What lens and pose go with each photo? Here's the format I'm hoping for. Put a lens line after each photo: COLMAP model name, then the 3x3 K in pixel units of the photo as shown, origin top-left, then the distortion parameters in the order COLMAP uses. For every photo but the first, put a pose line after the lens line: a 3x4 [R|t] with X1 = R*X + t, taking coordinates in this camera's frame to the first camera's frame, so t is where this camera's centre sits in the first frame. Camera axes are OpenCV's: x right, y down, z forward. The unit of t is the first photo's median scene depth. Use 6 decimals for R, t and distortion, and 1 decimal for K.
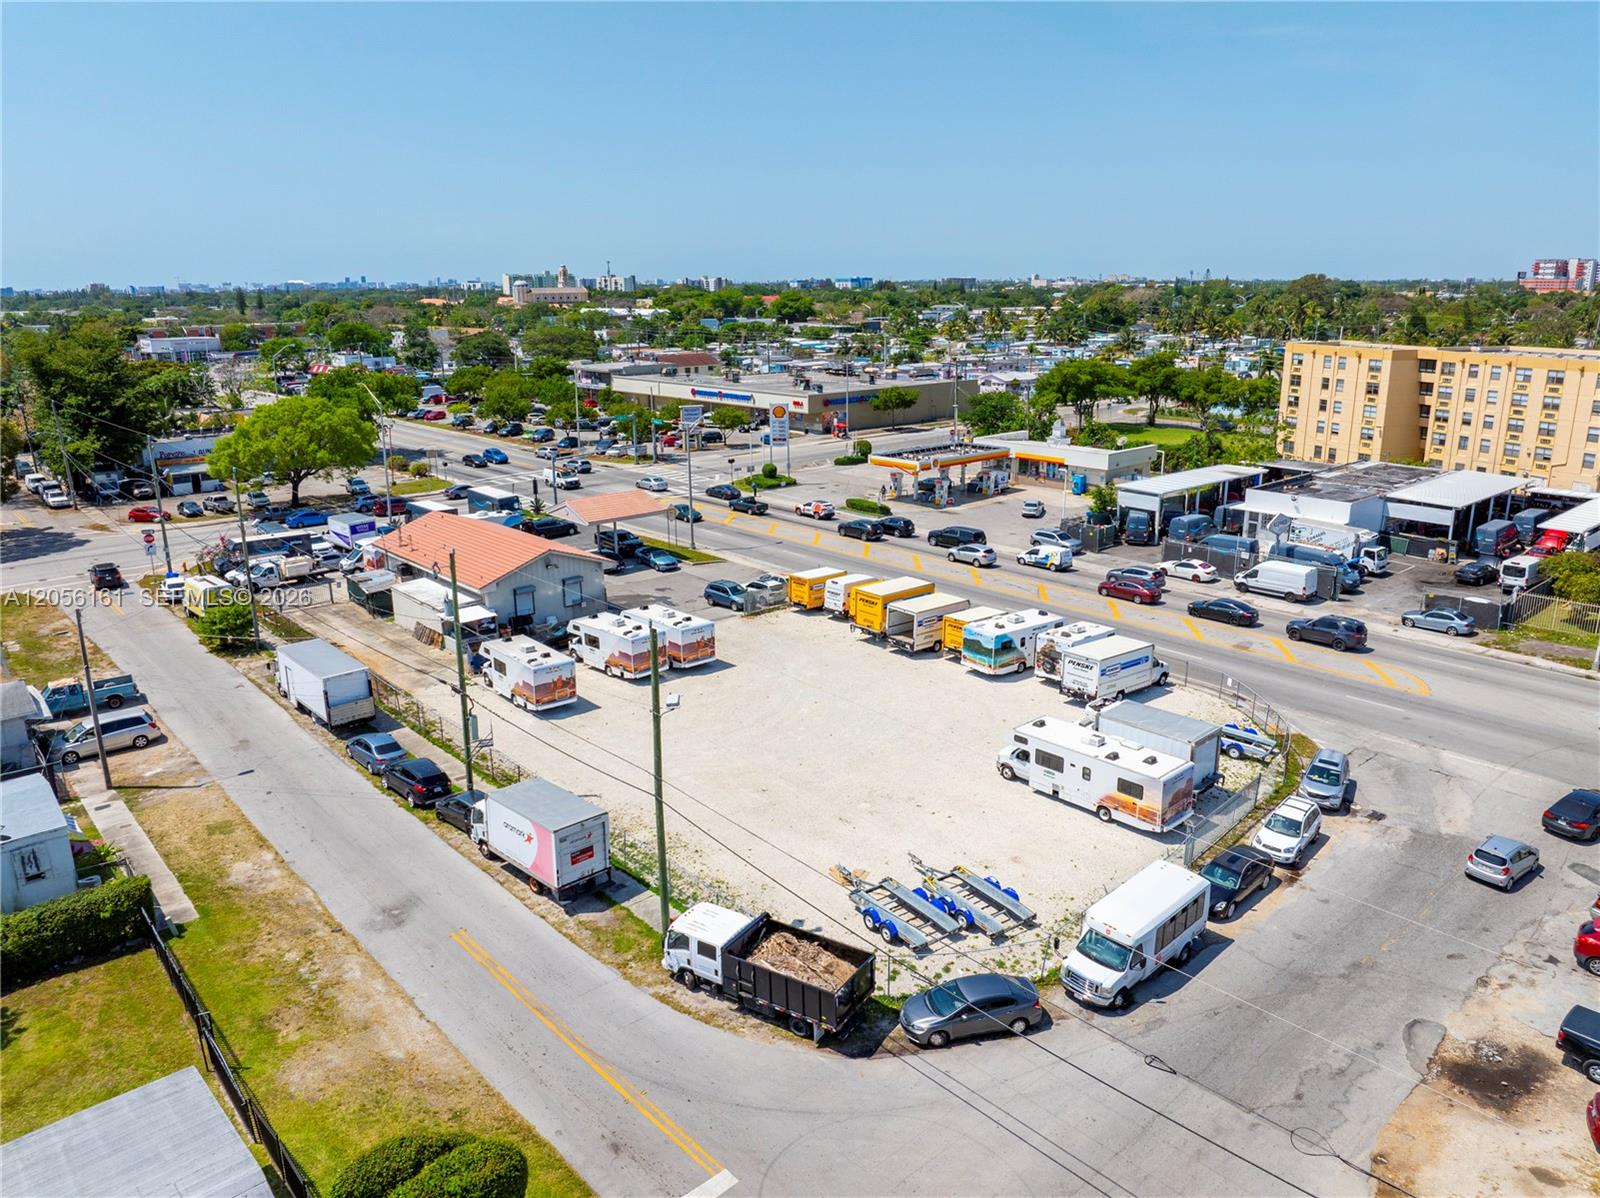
lens RADIAL K [[1126.7, 0, 808.5], [0, 1126.7, 598.8], [0, 0, 1]] dist [-0.038856, 0.001519]
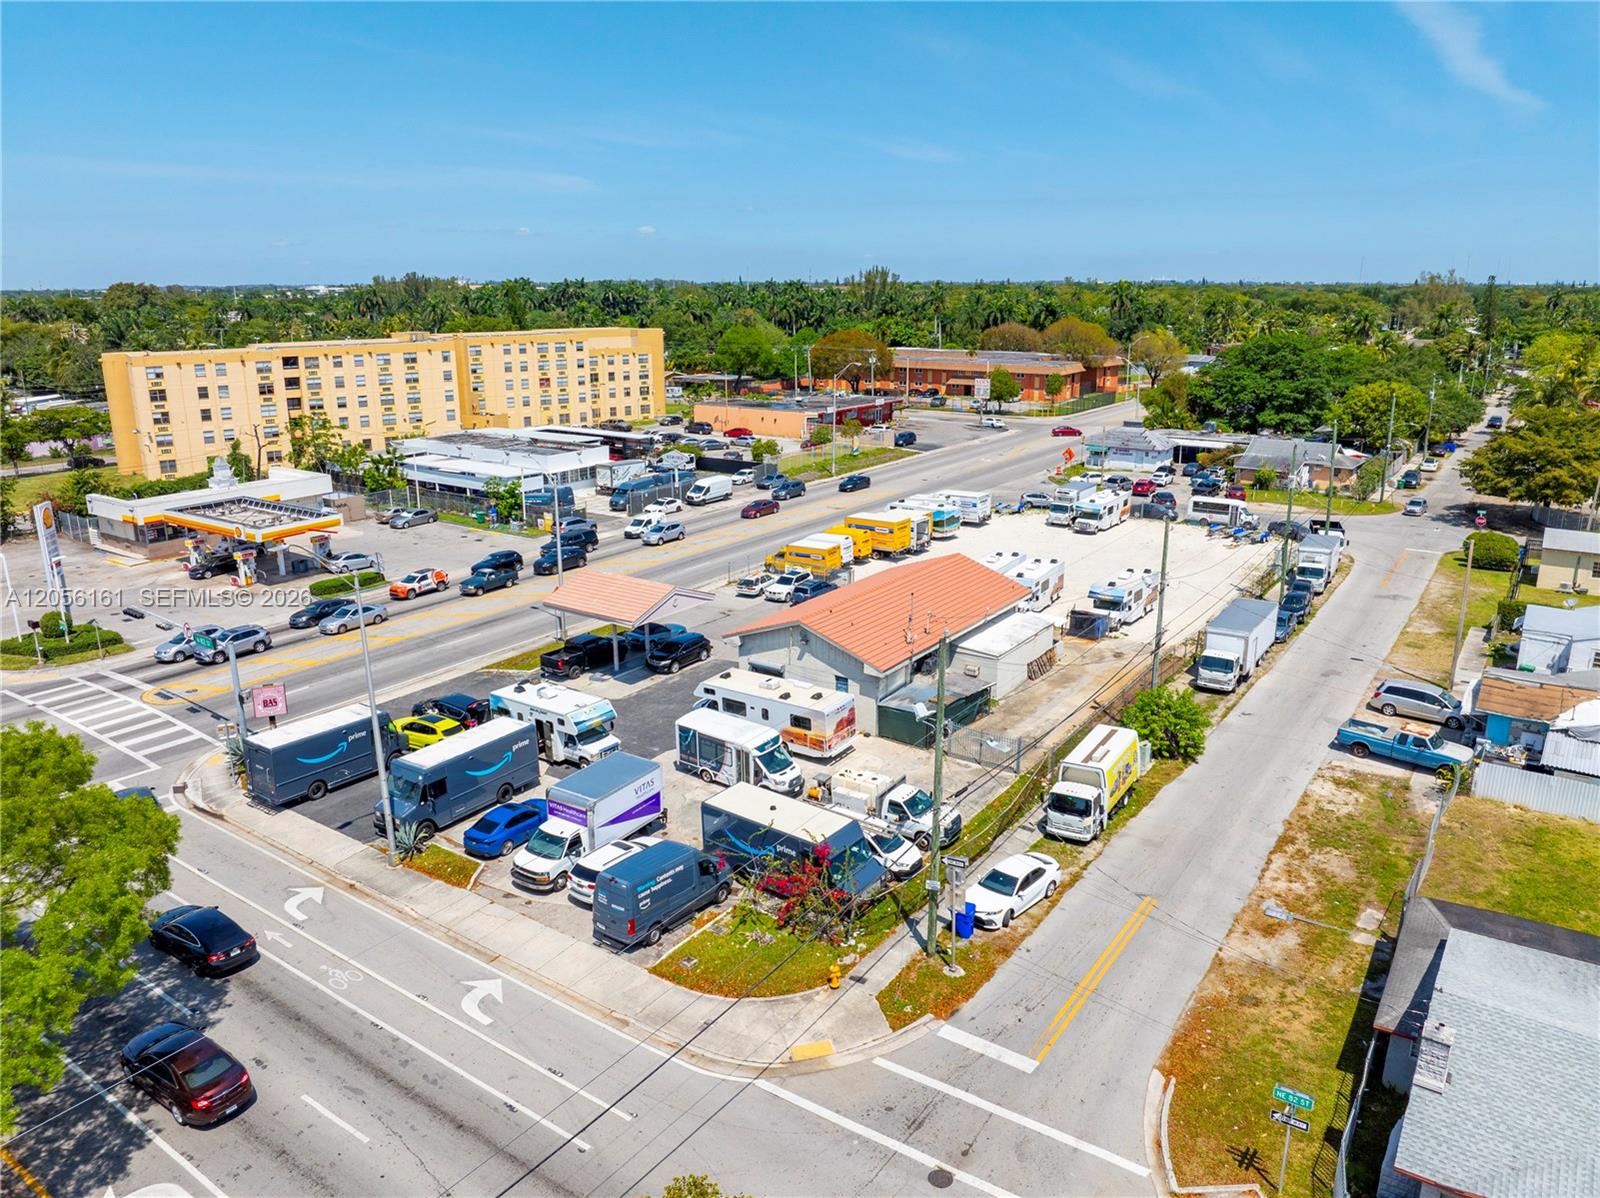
lens RADIAL K [[1126.7, 0, 807.2], [0, 1126.7, 603.1], [0, 0, 1]] dist [-0.038856, 0.001519]
pose [[-0.232749, -0.258351, 0.937594, -0.670713], [0.268404, 0.909565, 0.317256, -0.208034], [-0.934766, 0.325495, -0.142358, 0.762178]]
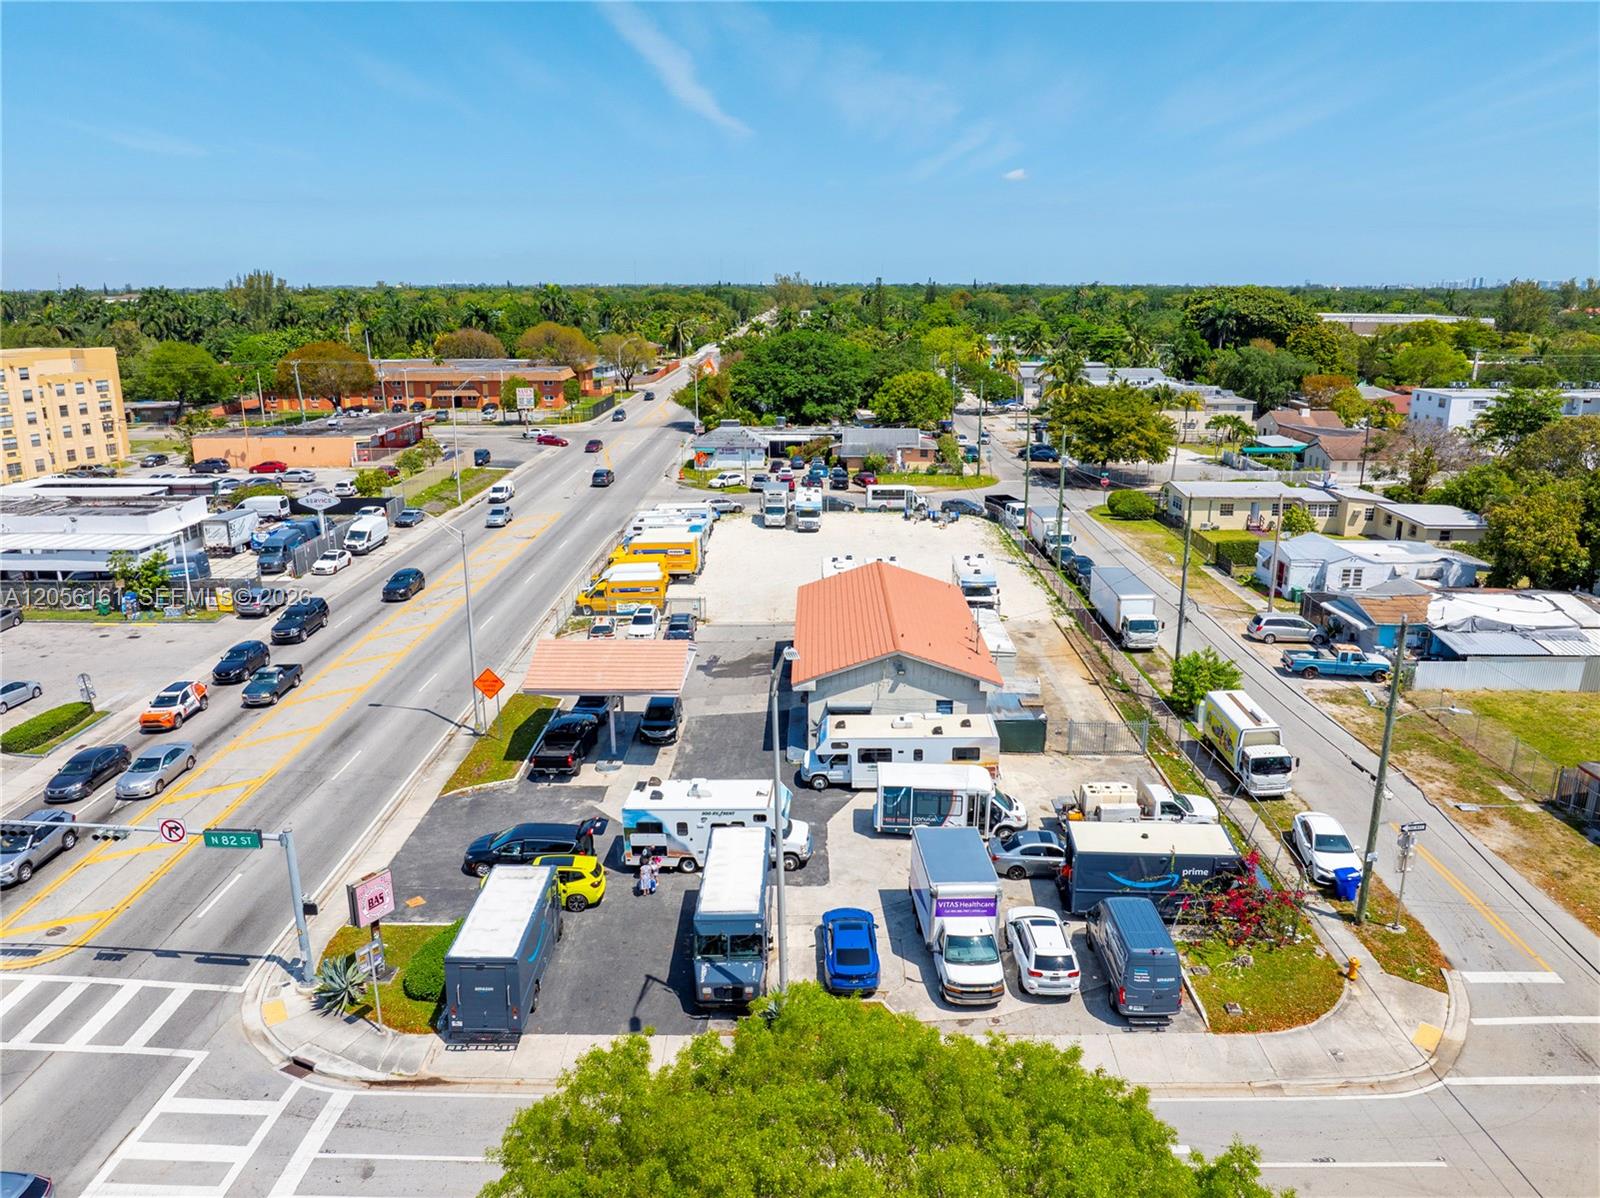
lens RADIAL K [[1126.7, 0, 806.8], [0, 1126.7, 592.5], [0, 0, 1]] dist [-0.038856, 0.001519]
pose [[-0.740221, -0.169421, 0.650669, -0.486097], [0.188513, 0.876623, 0.442713, -0.273672], [-0.645396, 0.450365, -0.616957, 0.983969]]
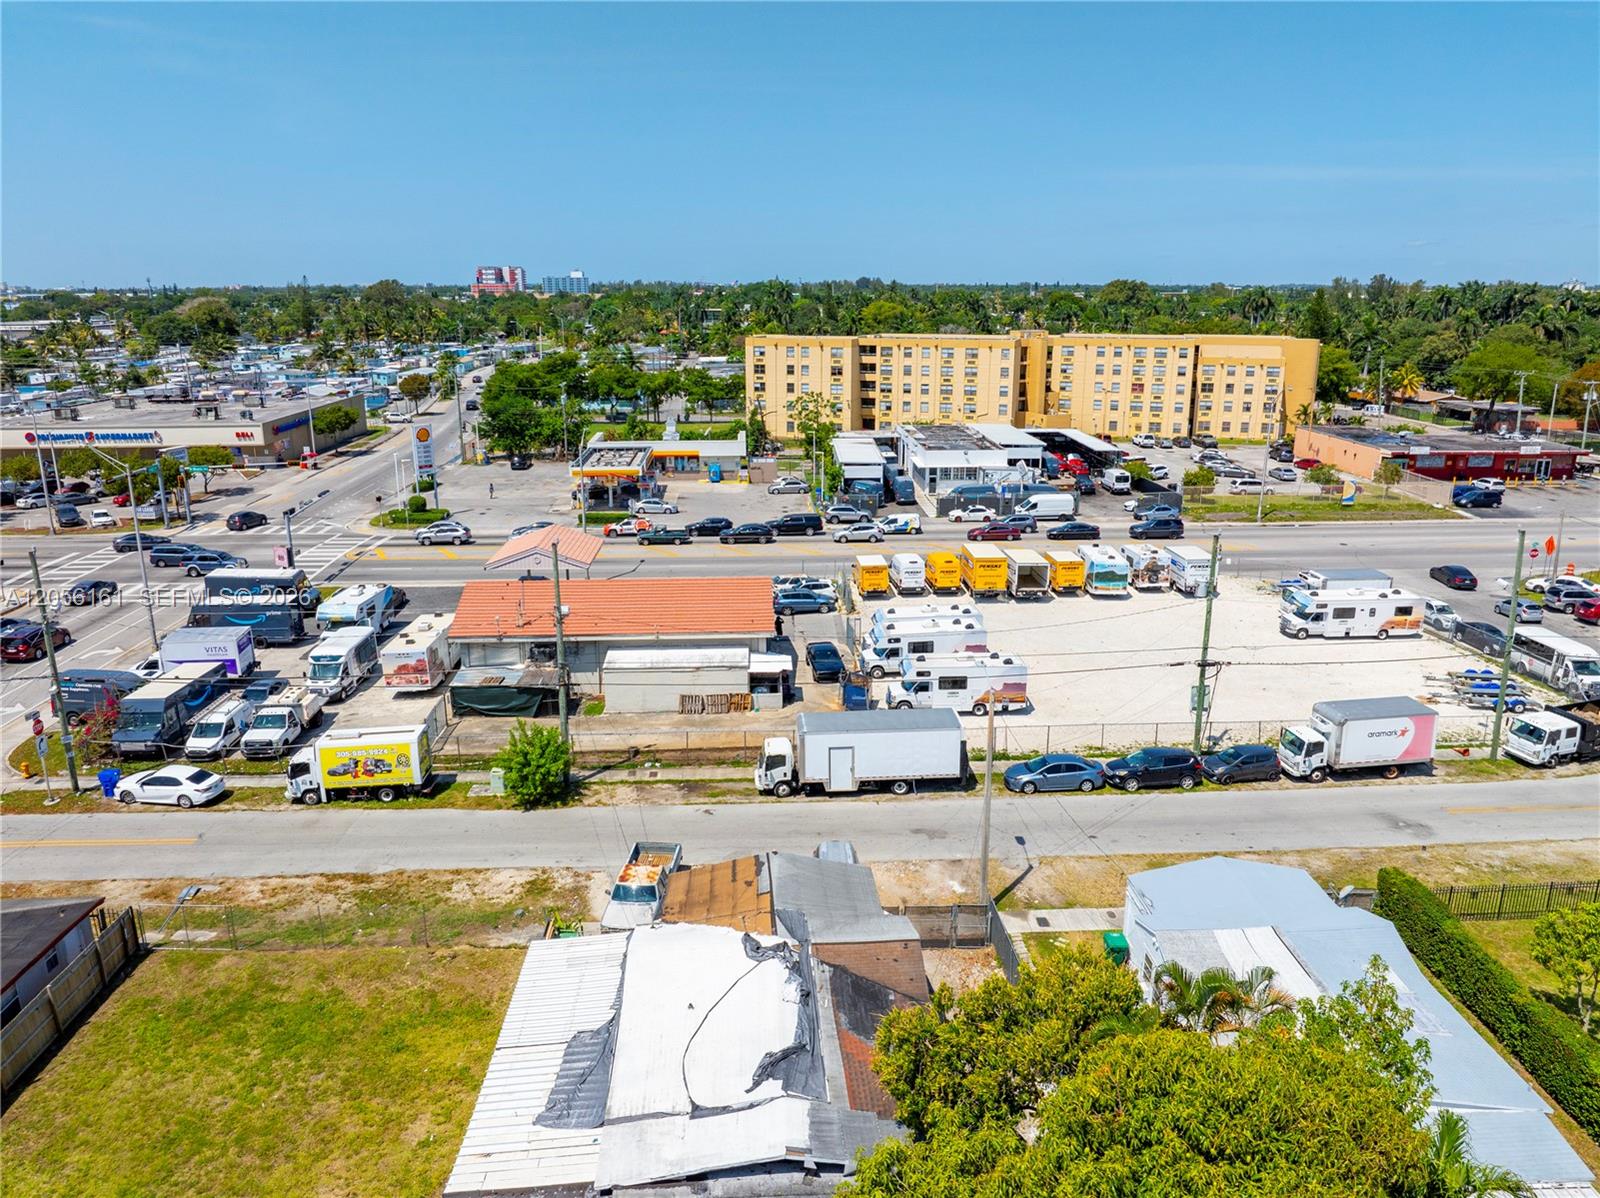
lens RADIAL K [[1126.7, 0, 803.4], [0, 1126.7, 595.6], [0, 0, 1]] dist [-0.038856, 0.001519]
pose [[0.629610, -0.199893, 0.750756, -0.535728], [0.206652, 0.974611, 0.086190, -0.060867], [-0.748923, 0.100879, 0.654933, 0.230865]]
